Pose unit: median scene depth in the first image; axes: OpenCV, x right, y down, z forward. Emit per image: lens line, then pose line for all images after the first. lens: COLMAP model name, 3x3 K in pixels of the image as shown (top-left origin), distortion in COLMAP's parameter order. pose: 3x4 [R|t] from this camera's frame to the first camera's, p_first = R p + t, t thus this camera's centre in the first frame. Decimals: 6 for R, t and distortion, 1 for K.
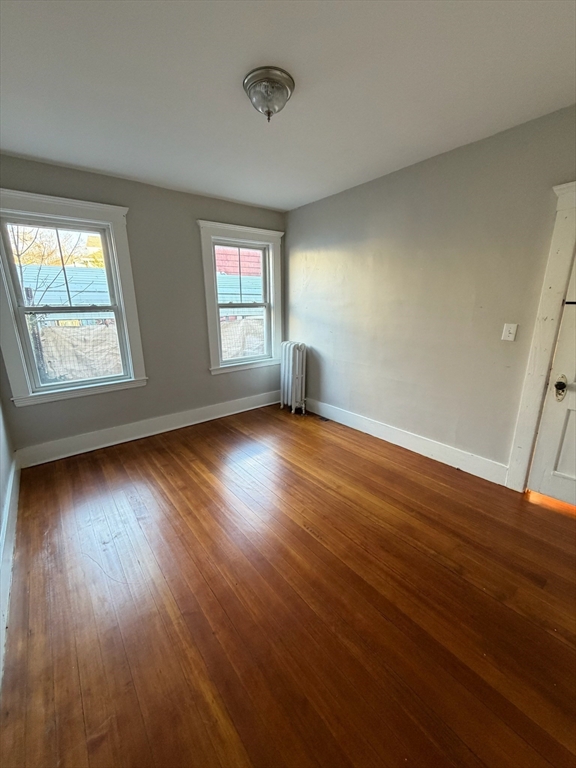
lens RADIAL K [[306.3, 0, 299.0], [0, 306.3, 373.0], [0, 0, 1]] dist [-0.003871, 0.001166]
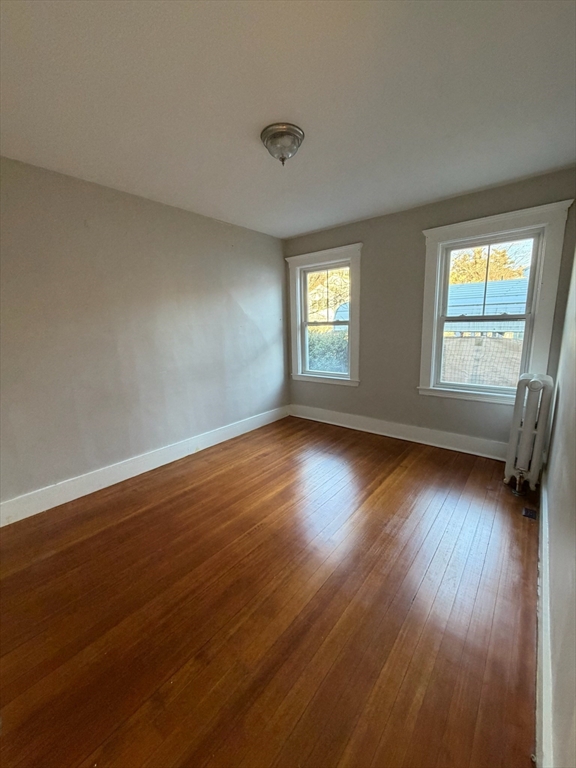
lens RADIAL K [[306.3, 0, 282.7], [0, 306.3, 378.4], [0, 0, 1]] dist [-0.003871, 0.001166]
pose [[0.190897, 0.182590, -0.964479, 0.596810], [-0.187657, 0.971214, 0.146722, -0.113664], [0.963506, 0.152983, 0.219666, 0.450380]]
